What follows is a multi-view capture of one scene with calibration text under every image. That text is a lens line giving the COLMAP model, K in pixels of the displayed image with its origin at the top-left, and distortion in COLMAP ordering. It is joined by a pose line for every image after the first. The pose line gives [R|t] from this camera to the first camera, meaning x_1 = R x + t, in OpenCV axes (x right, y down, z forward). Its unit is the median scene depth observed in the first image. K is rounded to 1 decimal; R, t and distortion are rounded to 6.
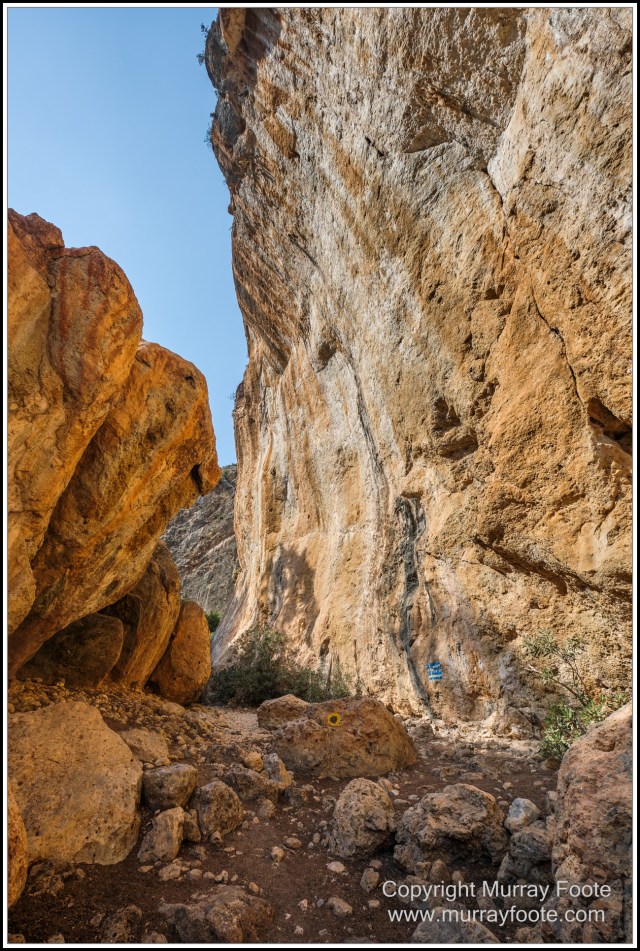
lens RADIAL K [[406.3, 0, 320.7], [0, 406.3, 475.0], [0, 0, 1]] dist [-0.009669, 0.000616]
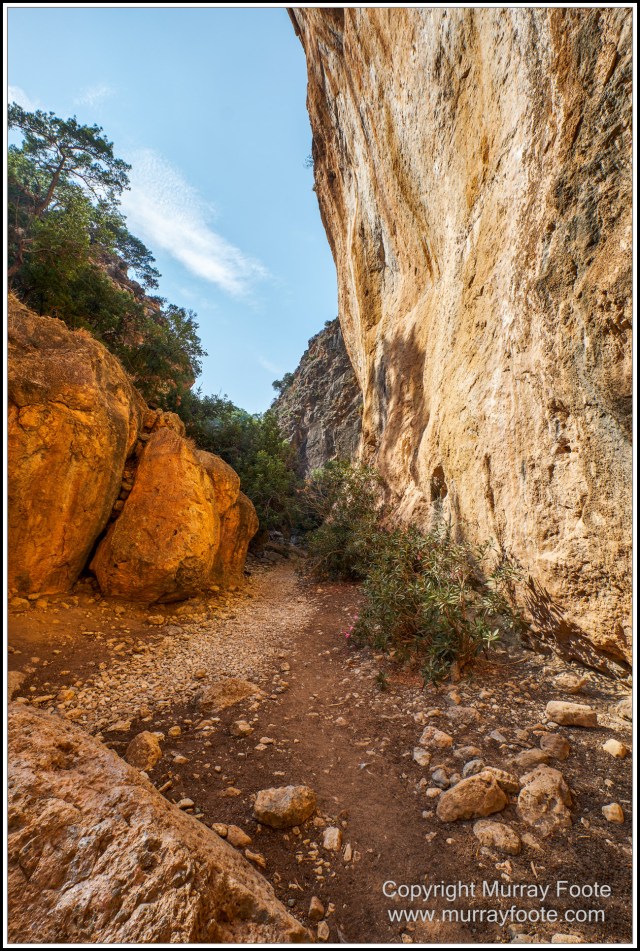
lens RADIAL K [[406.3, 0, 319.9], [0, 406.3, 476.7], [0, 0, 1]] dist [-0.009669, 0.000616]
pose [[0.895423, -0.106755, -0.432229, 0.082808], [0.252134, 0.921735, 0.294674, 0.219568], [0.366942, -0.372837, 0.852259, 0.492871]]
